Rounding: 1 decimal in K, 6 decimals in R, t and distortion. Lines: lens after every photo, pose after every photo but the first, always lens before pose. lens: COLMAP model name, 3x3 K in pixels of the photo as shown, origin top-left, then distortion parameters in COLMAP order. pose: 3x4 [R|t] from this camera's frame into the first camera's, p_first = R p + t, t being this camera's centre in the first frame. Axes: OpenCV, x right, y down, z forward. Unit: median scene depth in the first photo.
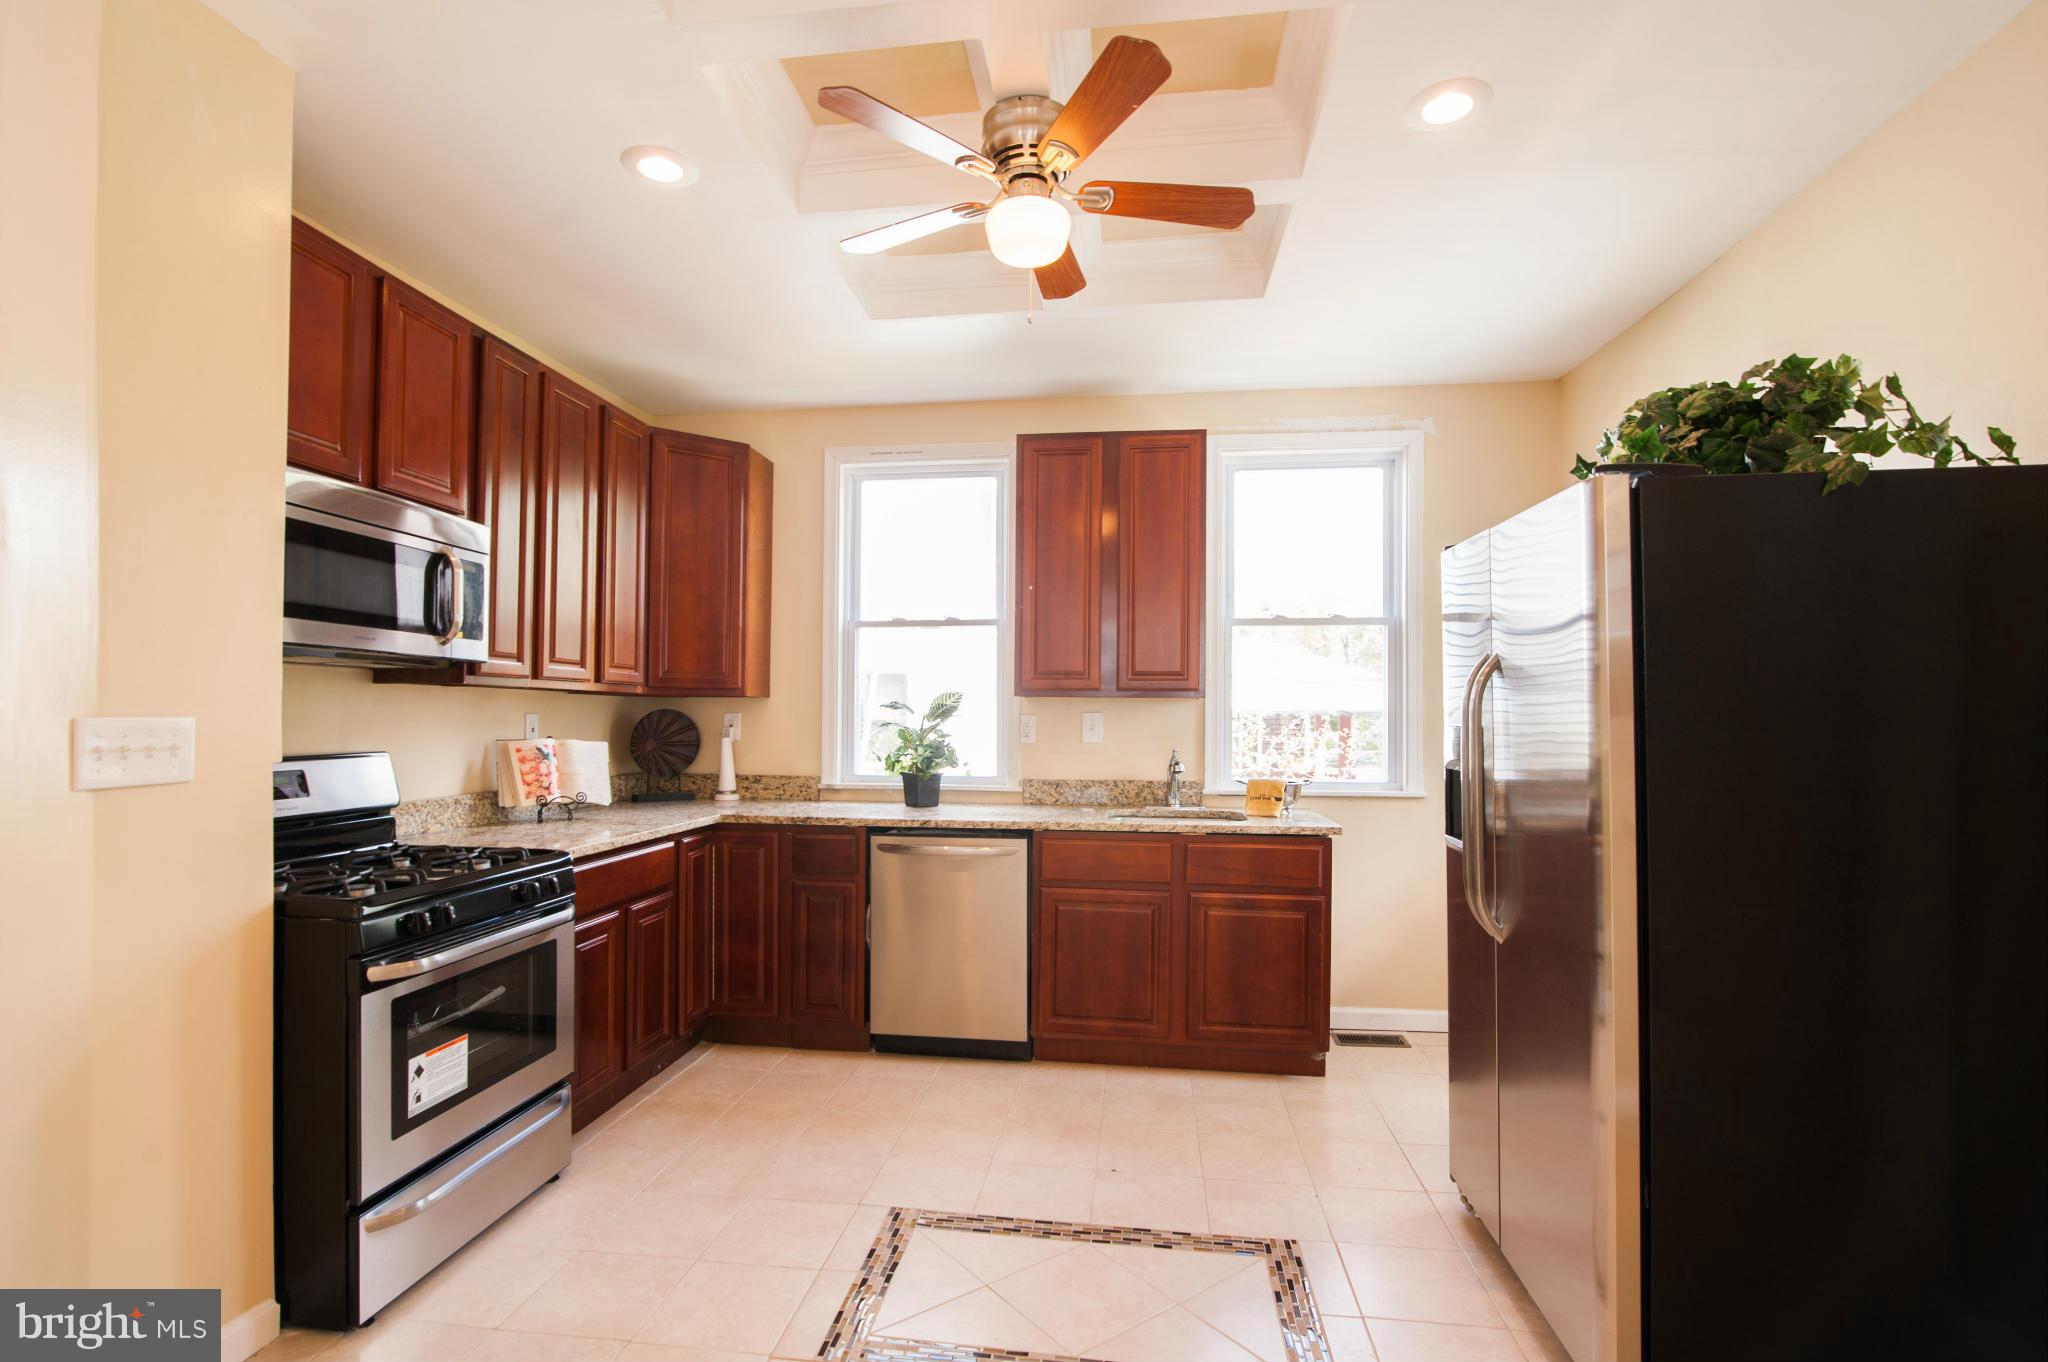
lens RADIAL K [[961.1, 0, 1020.4], [0, 961.1, 695.7], [0, 0, 1]] dist [-0.016510, -0.000087]
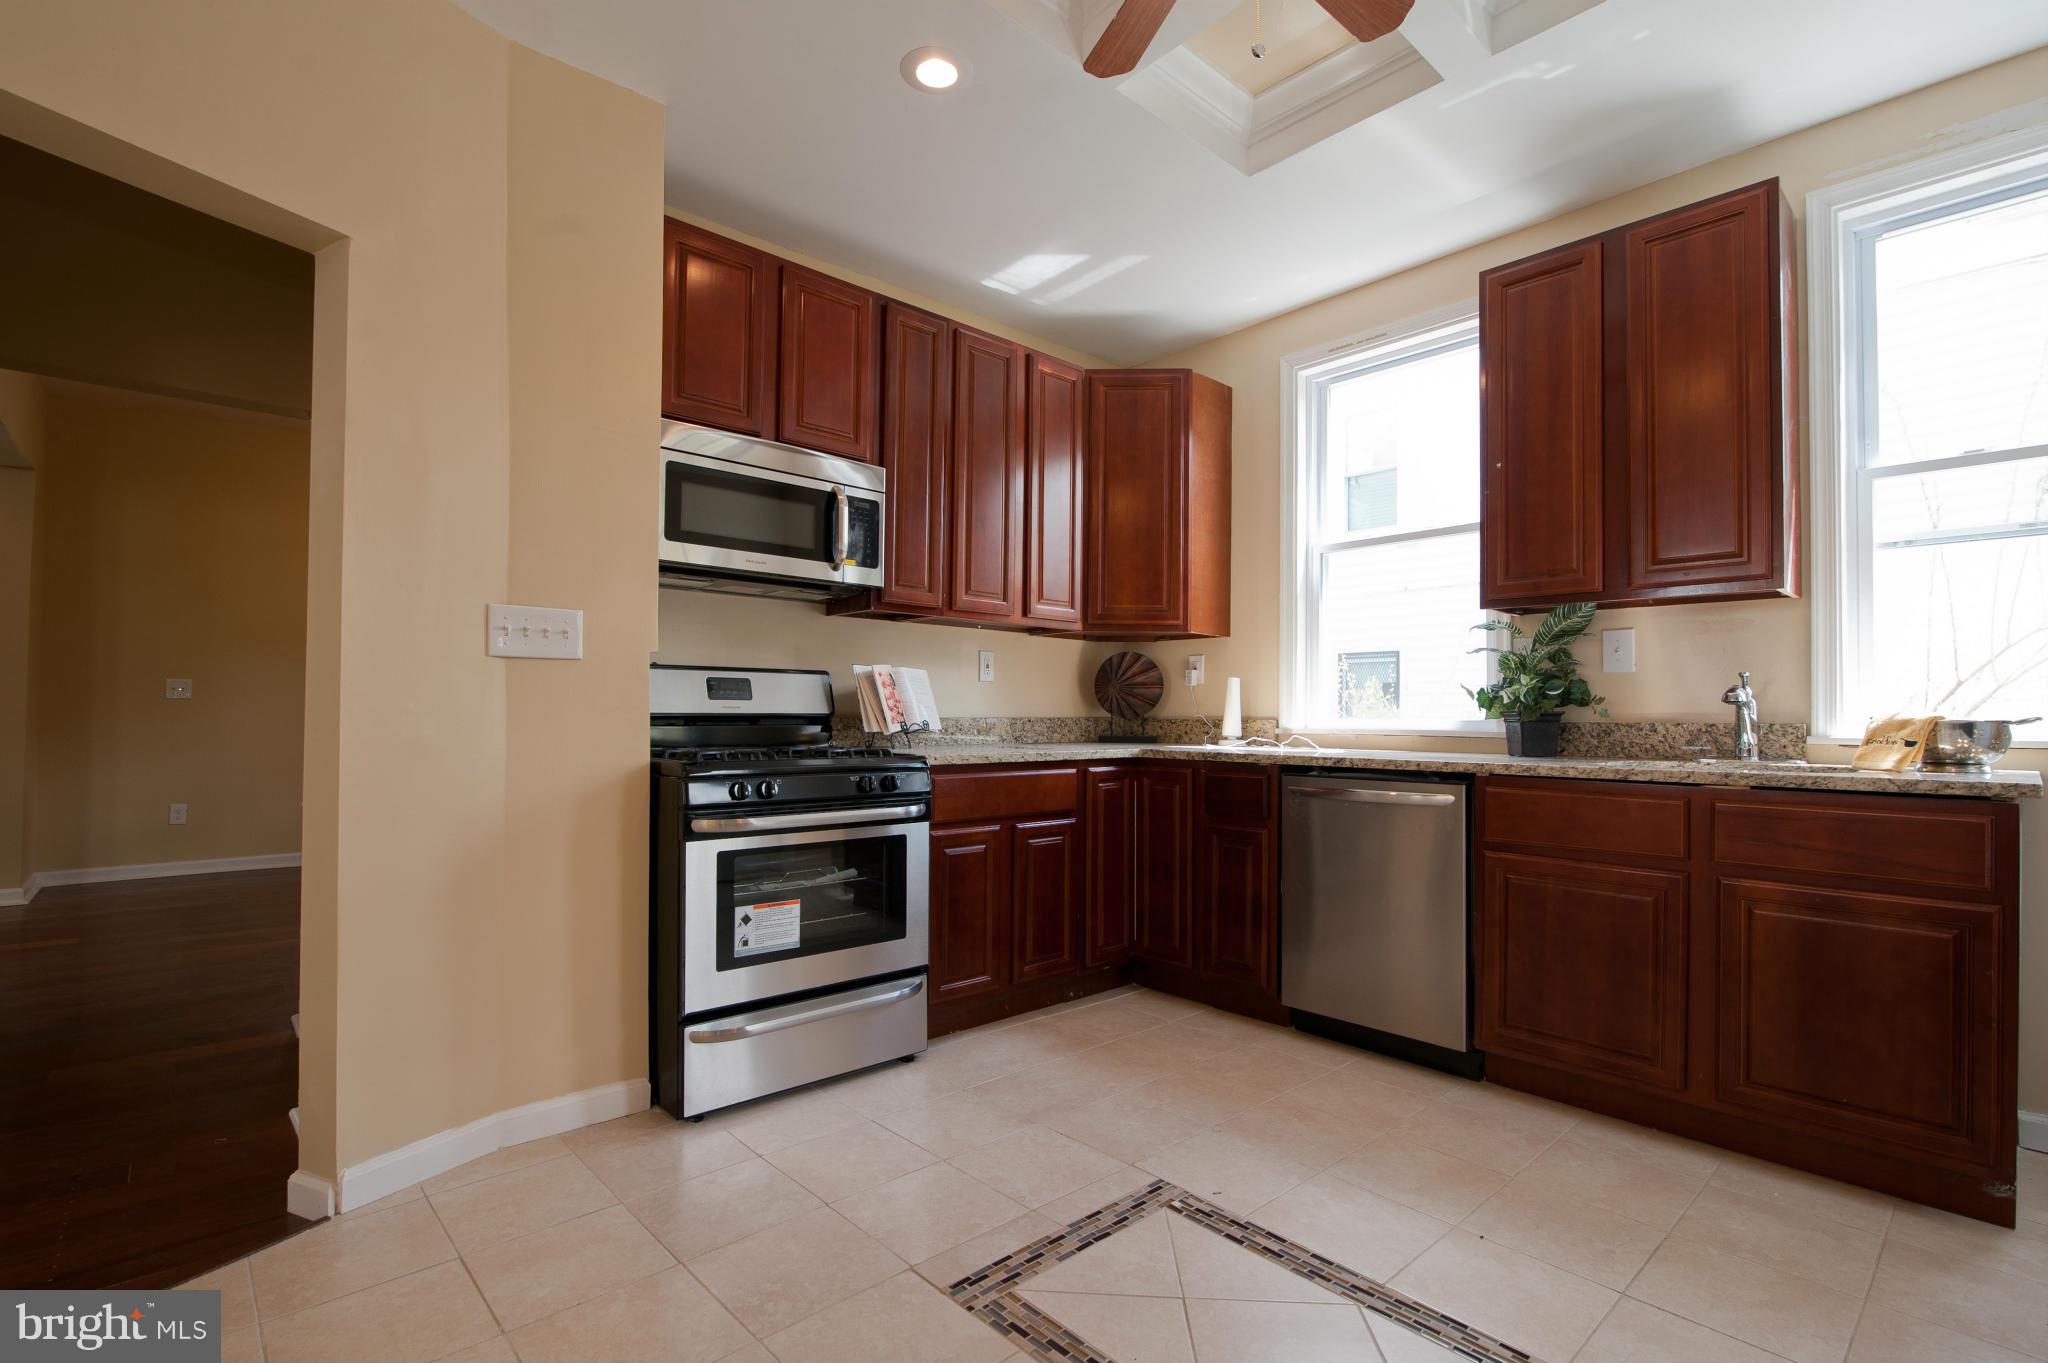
lens RADIAL K [[947.7, 0, 1025.9], [0, 947.7, 700.8], [0, 0, 1]] dist [-0.015025, 0.001076]
pose [[0.764102, -0.010961, -0.645002, 0.232730], [0.009558, 0.999938, -0.005669, 0.085769], [0.645024, -0.001833, 0.764160, 0.211961]]
